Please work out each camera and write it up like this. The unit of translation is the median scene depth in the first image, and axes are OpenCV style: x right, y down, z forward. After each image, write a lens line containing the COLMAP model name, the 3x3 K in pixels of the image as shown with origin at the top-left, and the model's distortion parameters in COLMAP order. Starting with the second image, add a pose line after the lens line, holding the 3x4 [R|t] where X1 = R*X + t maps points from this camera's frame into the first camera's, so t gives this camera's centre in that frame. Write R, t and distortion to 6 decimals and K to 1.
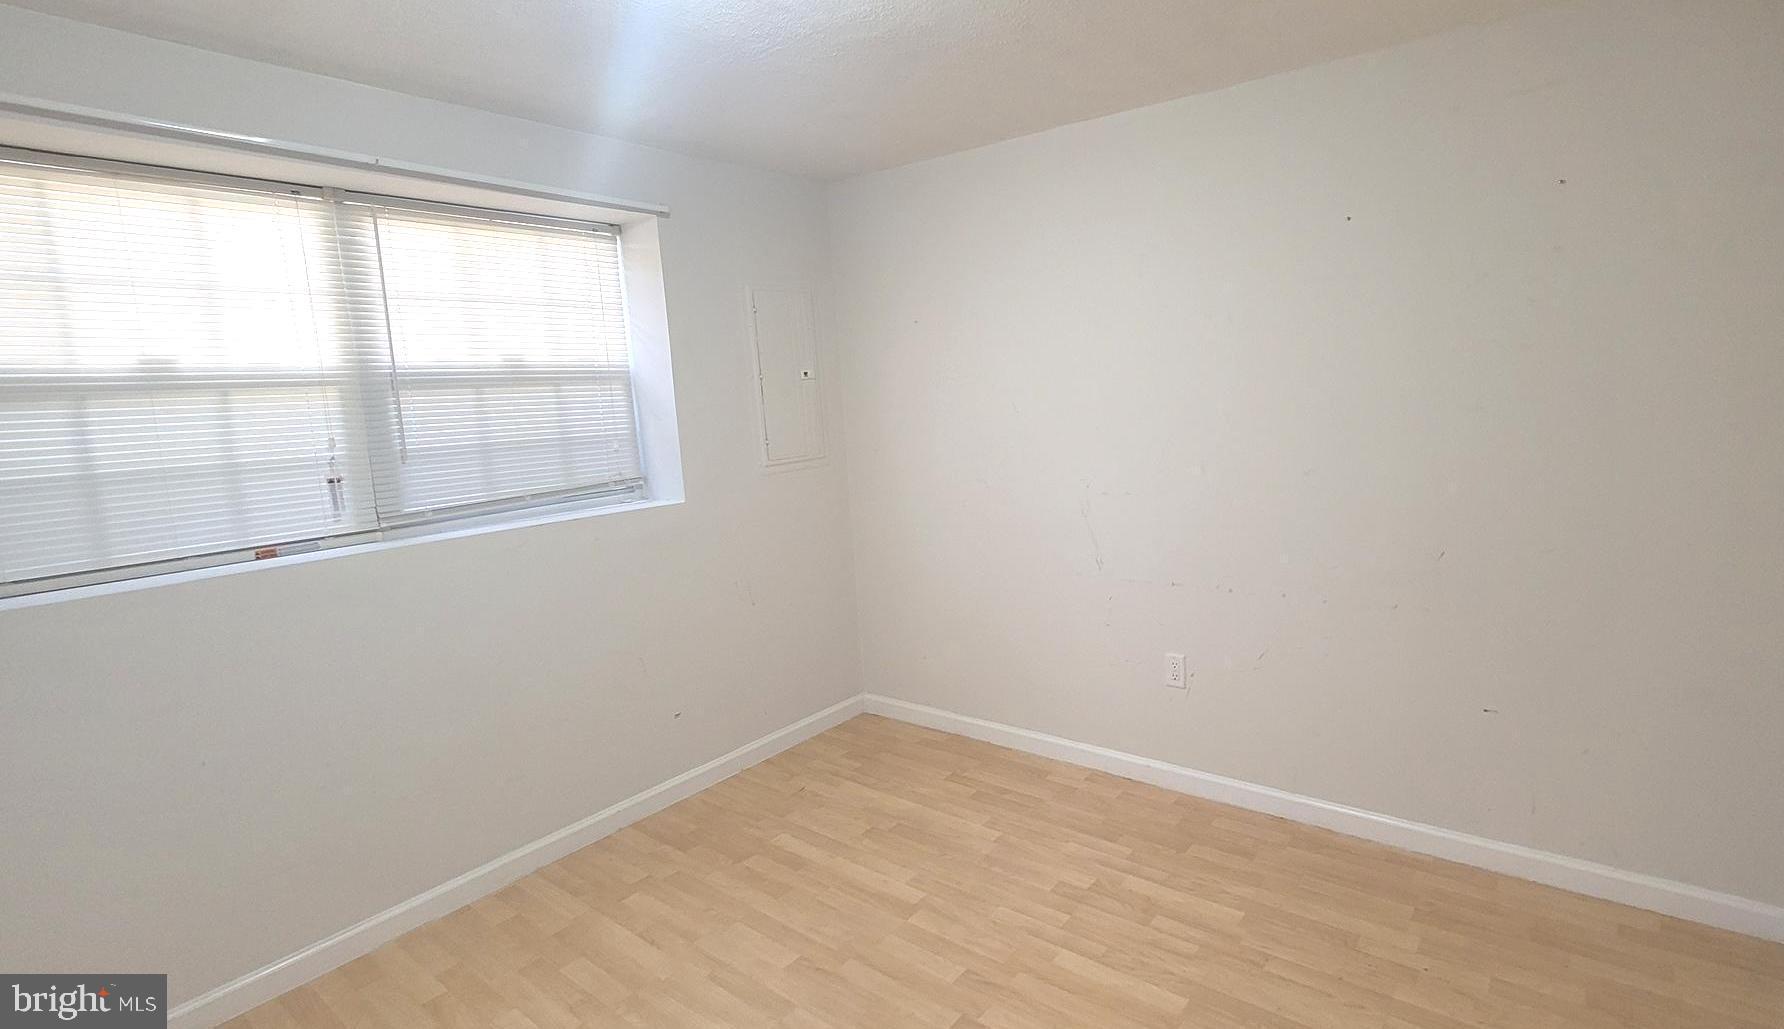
lens RADIAL K [[1056.3, 0, 892.0], [0, 1056.3, 514.5], [0, 0, 1]] dist [-0.001491, -0.001090]
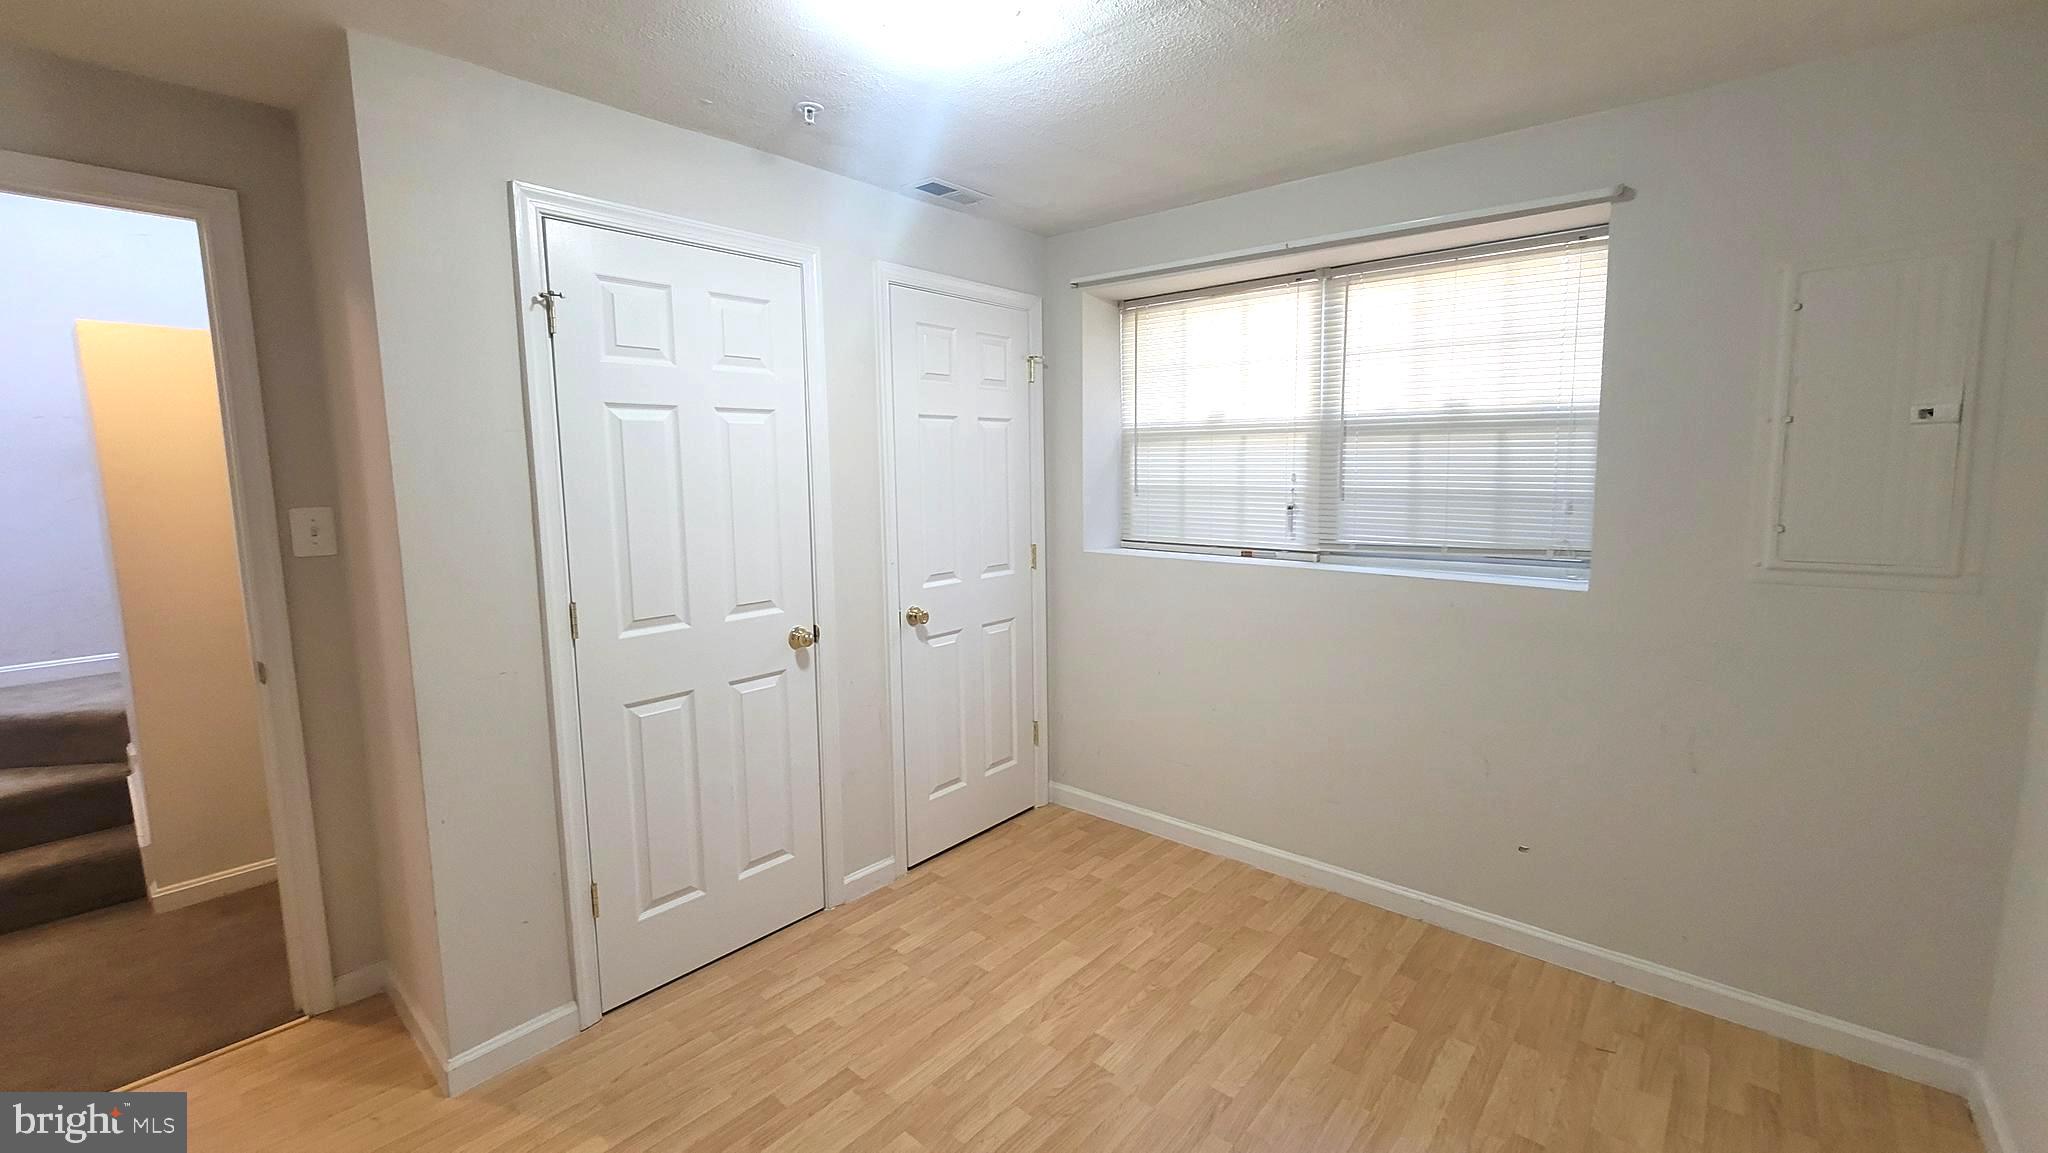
lens RADIAL K [[840.0, 0, 1027.2], [0, 840.0, 560.9], [0, 0, 1]] dist [-0.001343, 0.000117]
pose [[-0.112606, 0.166793, -0.979541, 0.482031], [-0.103618, 0.978465, 0.178522, -0.110946], [0.988222, 0.121601, -0.092899, 0.752582]]
